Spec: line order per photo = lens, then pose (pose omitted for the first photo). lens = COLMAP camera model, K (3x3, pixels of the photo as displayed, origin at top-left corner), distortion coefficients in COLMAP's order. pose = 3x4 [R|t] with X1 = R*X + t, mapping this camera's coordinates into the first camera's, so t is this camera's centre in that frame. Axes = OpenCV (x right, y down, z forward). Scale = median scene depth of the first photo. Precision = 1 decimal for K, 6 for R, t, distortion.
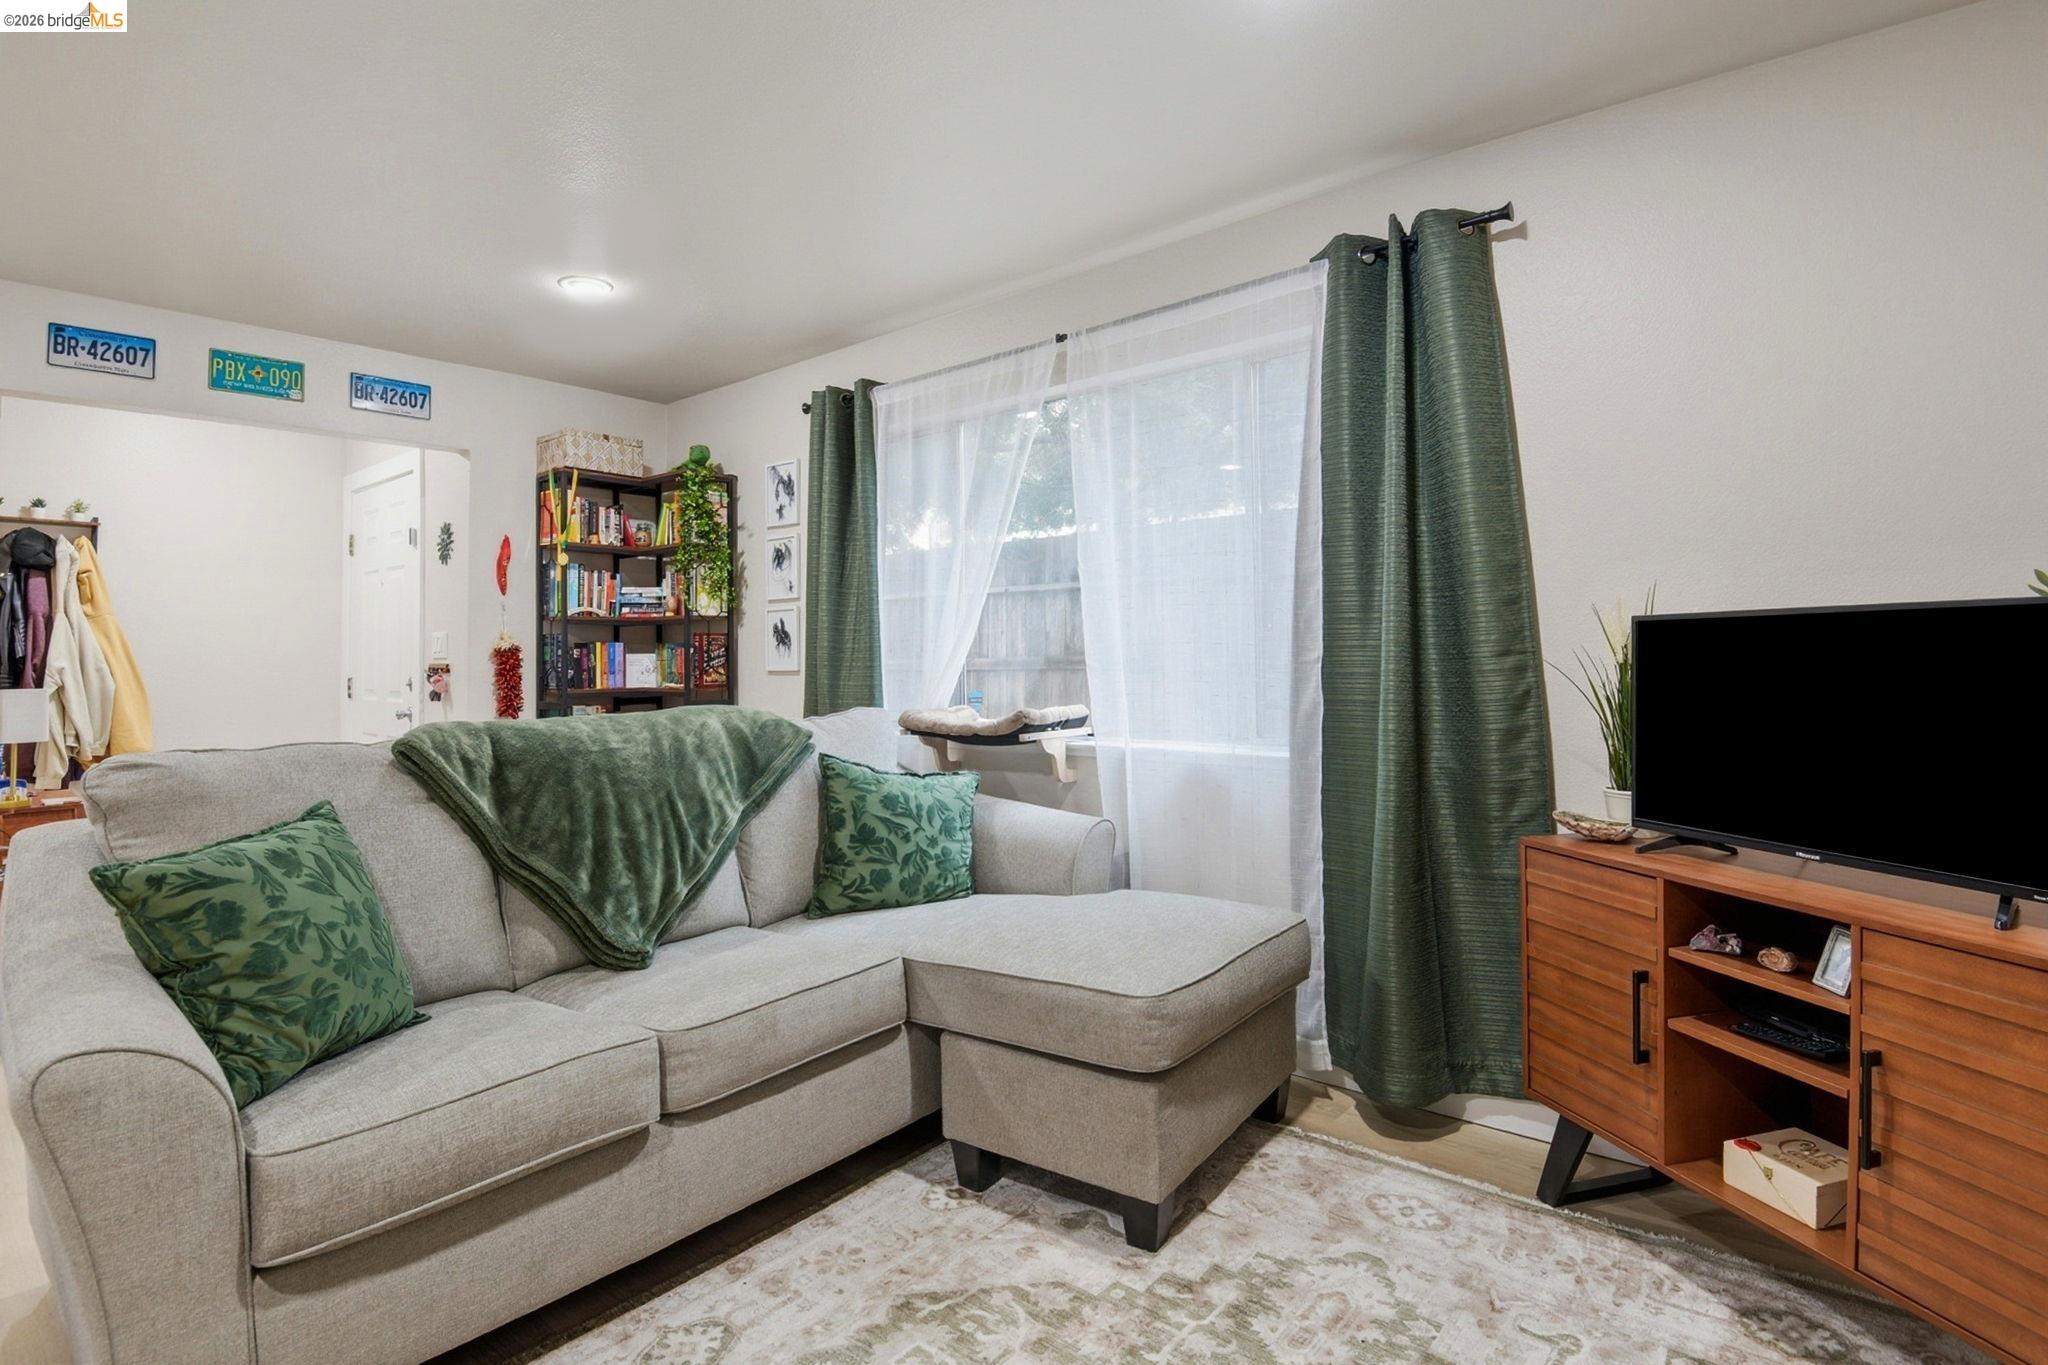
lens RADIAL K [[999.9, 0, 1010.2], [0, 999.9, 658.6], [0, 0, 1]] dist [-0.038574, -0.000511]
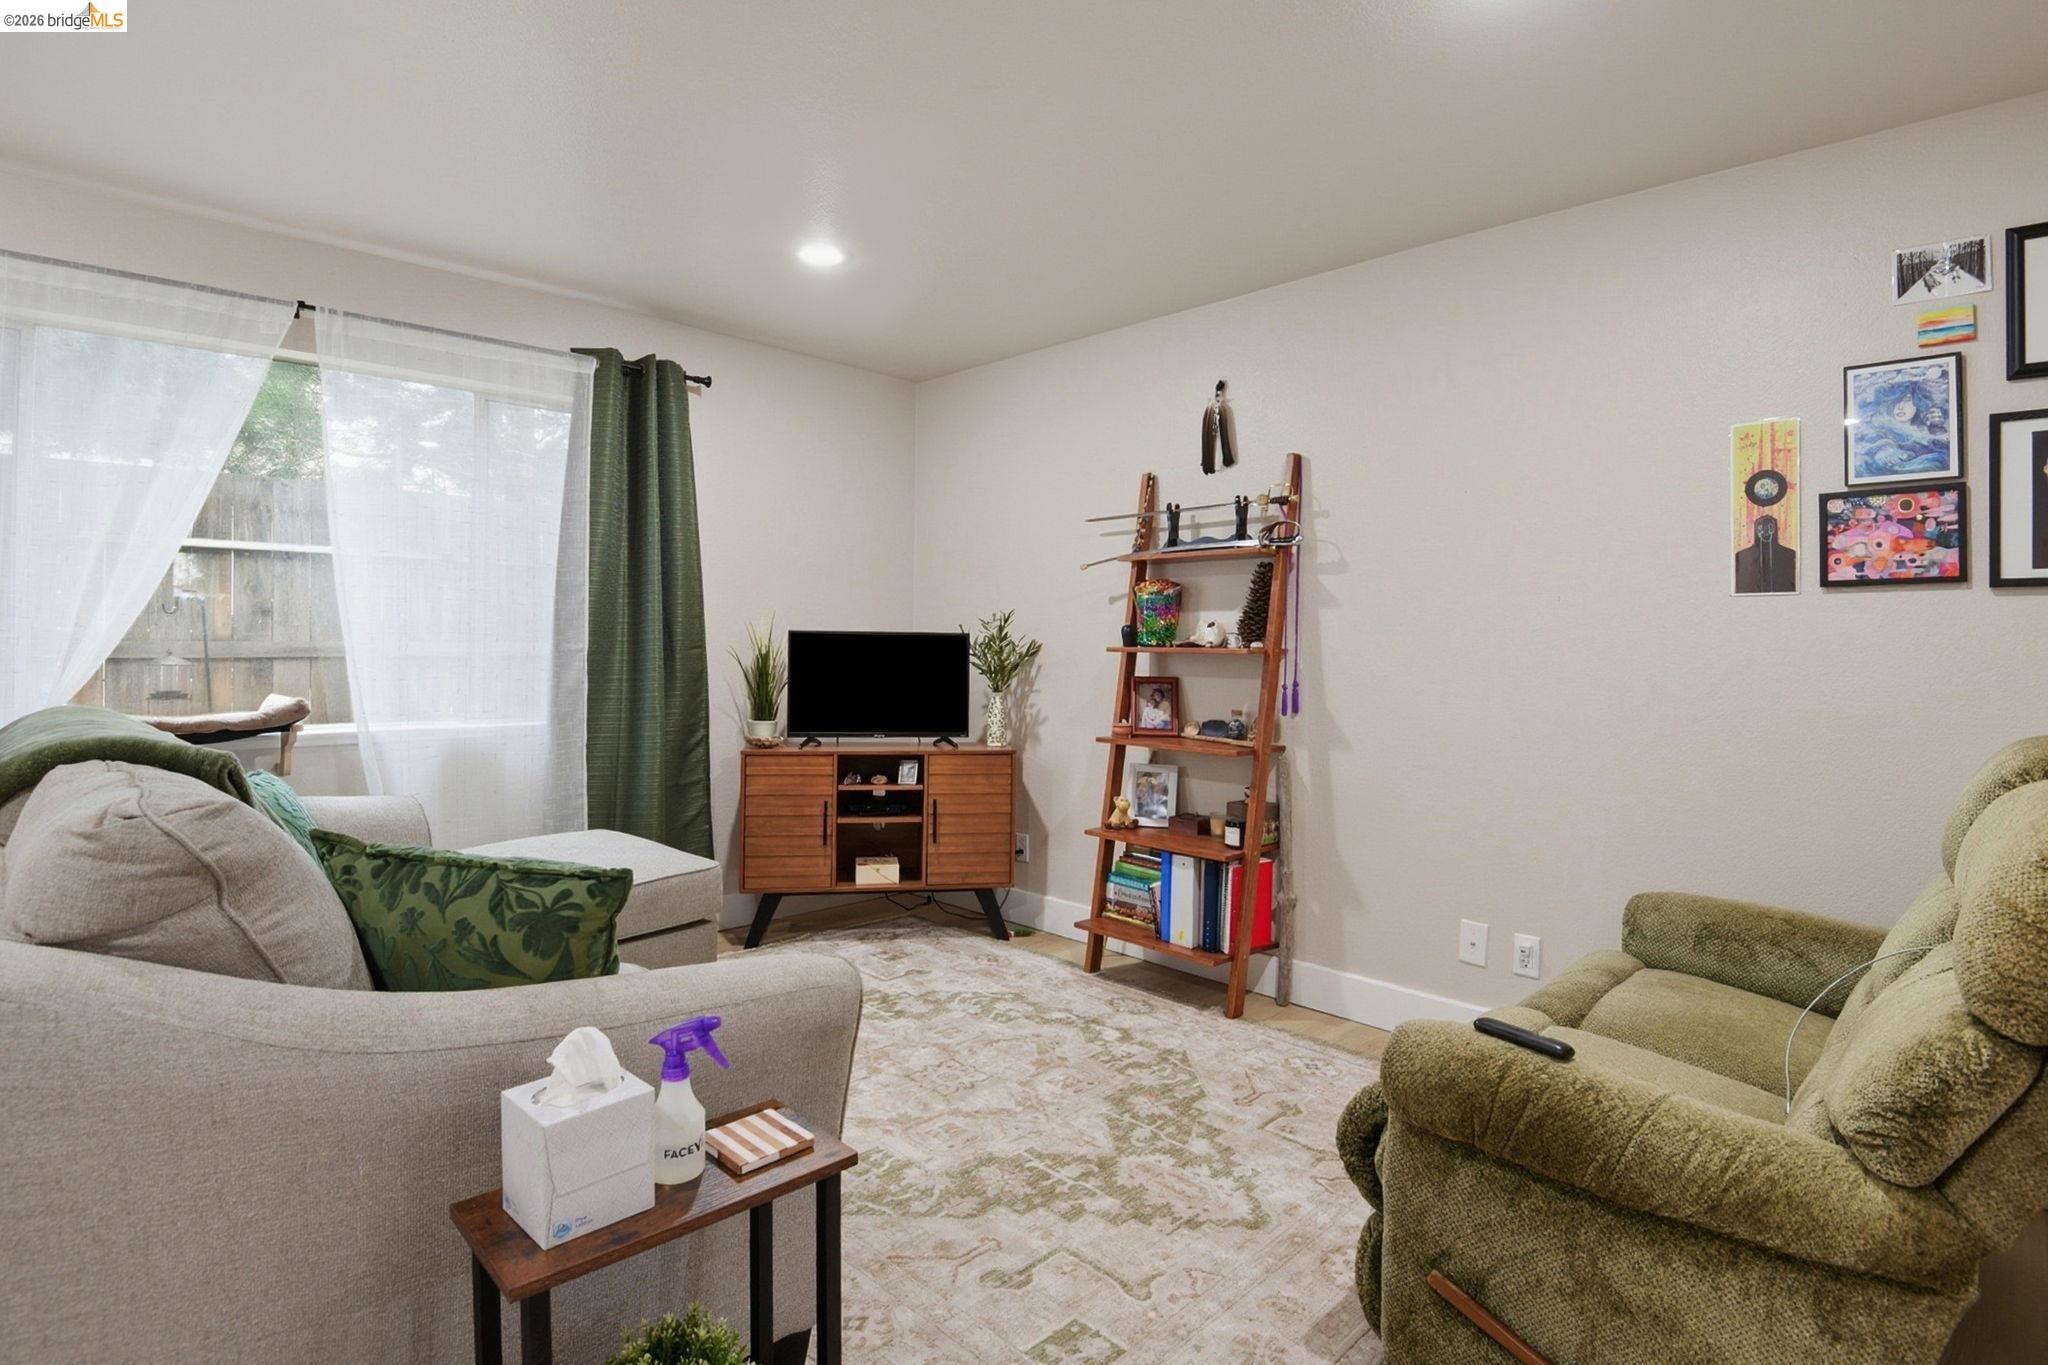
lens RADIAL K [[999.9, 0, 1010.2], [0, 999.9, 658.6], [0, 0, 1]] dist [-0.038574, -0.000511]
pose [[0.068028, -0.017617, 0.997528, -1.513521], [-0.023707, 0.999533, 0.019270, -0.039499], [-0.997402, -0.024959, 0.067579, 0.479046]]
